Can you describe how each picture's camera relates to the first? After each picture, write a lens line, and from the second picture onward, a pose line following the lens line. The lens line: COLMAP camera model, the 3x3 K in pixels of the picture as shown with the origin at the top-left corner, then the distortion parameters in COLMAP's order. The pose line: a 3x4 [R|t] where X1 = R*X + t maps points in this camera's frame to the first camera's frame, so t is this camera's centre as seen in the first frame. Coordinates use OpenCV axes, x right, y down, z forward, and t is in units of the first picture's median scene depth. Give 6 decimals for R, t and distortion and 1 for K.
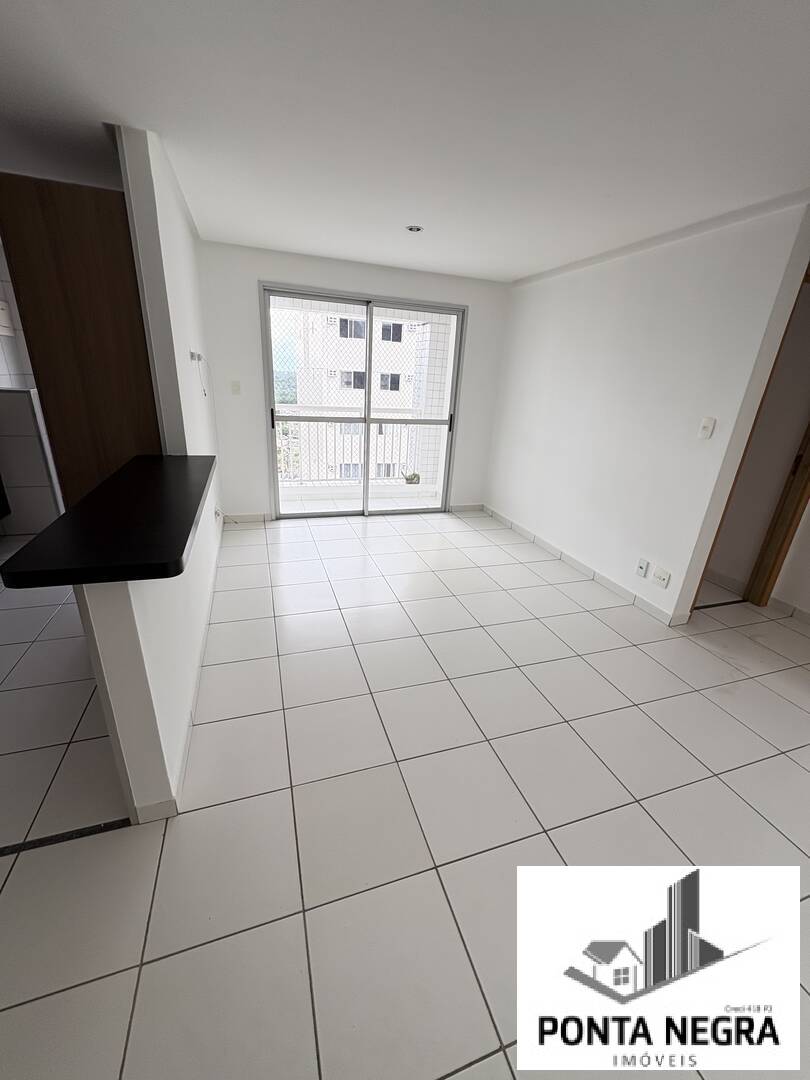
lens RADIAL K [[430.9, 0, 407.4], [0, 430.9, 538.1], [0, 0, 1]] dist [0.001126, -0.000459]
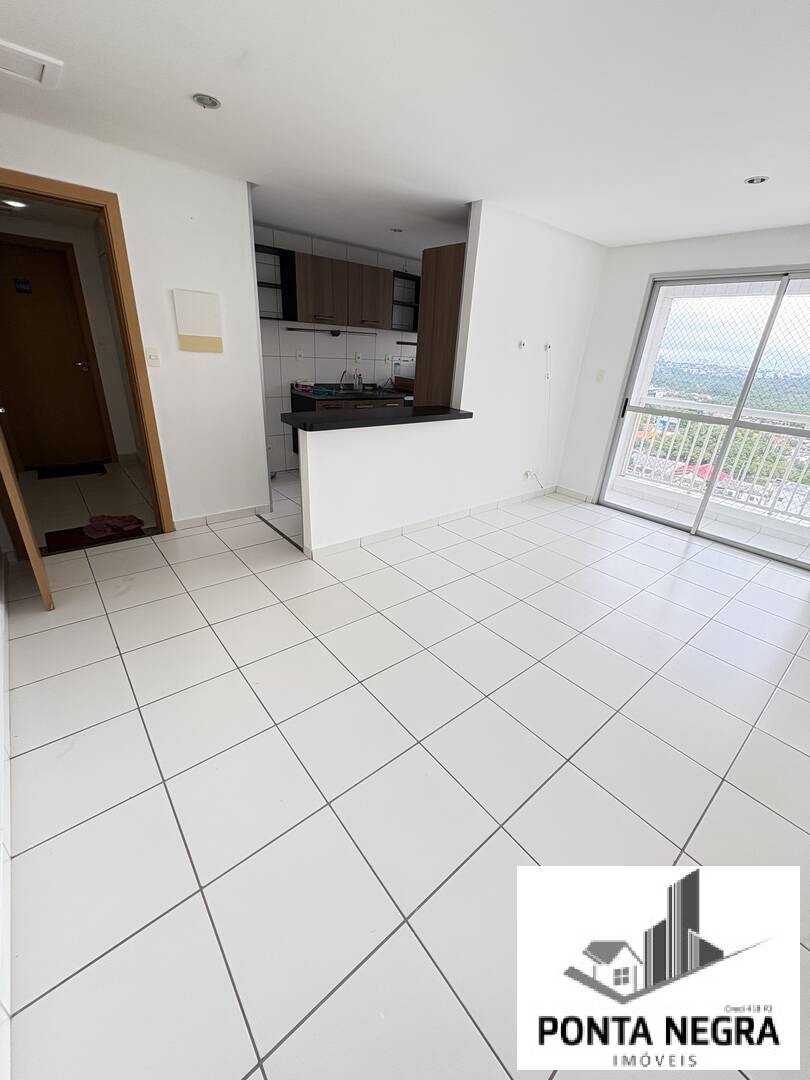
lens RADIAL K [[430.9, 0, 403.2], [0, 430.9, 540.7], [0, 0, 1]] dist [0.001126, -0.000459]
pose [[0.359278, 0.356528, -0.862443, 0.582932], [-0.364709, 0.904295, 0.221898, -0.028673], [0.859015, 0.234817, 0.454922, 0.169416]]
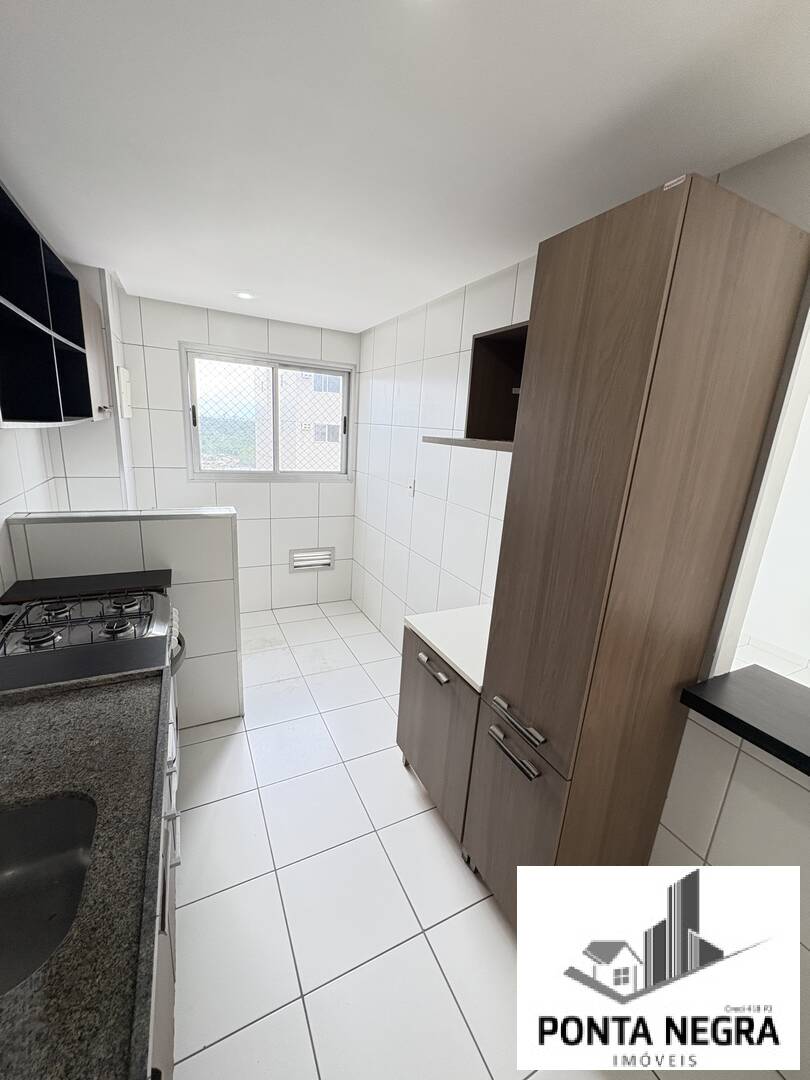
lens RADIAL K [[430.9, 0, 403.6], [0, 430.9, 539.3], [0, 0, 1]] dist [0.001126, -0.000459]
pose [[0.991517, -0.024835, 0.127585, -0.666435], [0.037323, 0.994638, -0.096444, -0.217776], [-0.124506, 0.100387, 0.987127, 0.317653]]
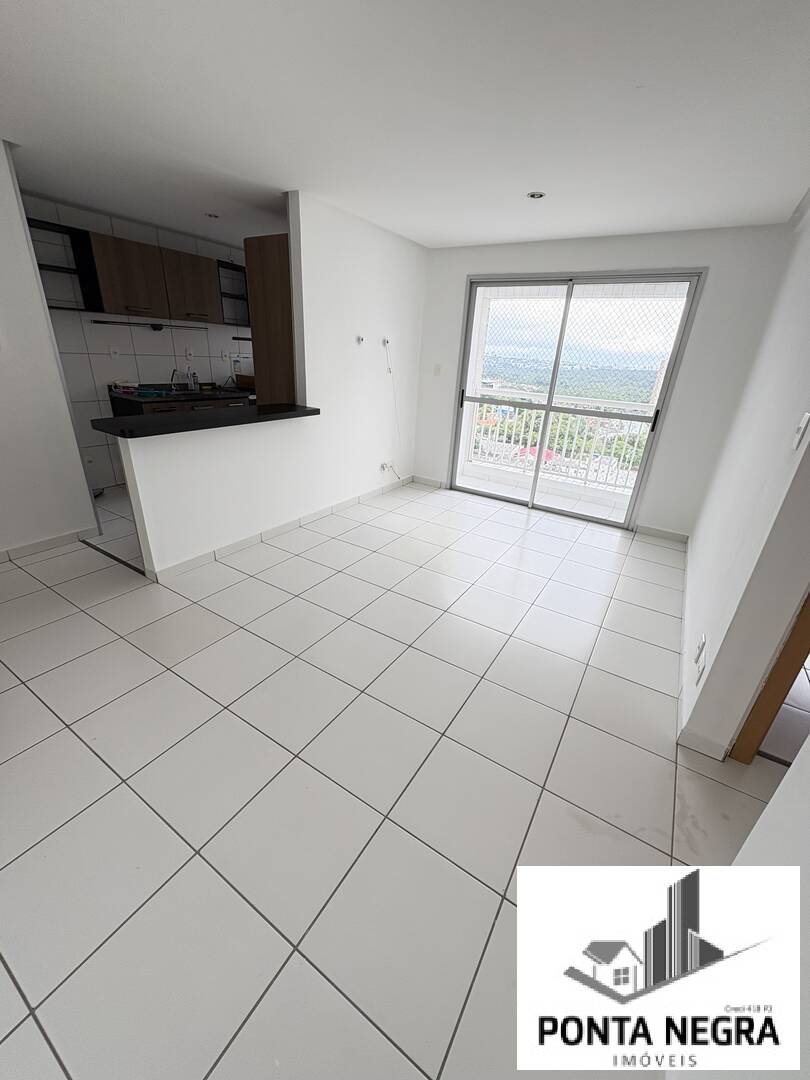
lens RADIAL K [[430.9, 0, 403.4], [0, 430.9, 539.8], [0, 0, 1]] dist [0.001126, -0.000459]
pose [[0.630459, 0.293923, -0.718422, 0.585734], [-0.292762, 0.947223, 0.130613, -0.035925], [0.718896, 0.127980, 0.683235, 0.197070]]
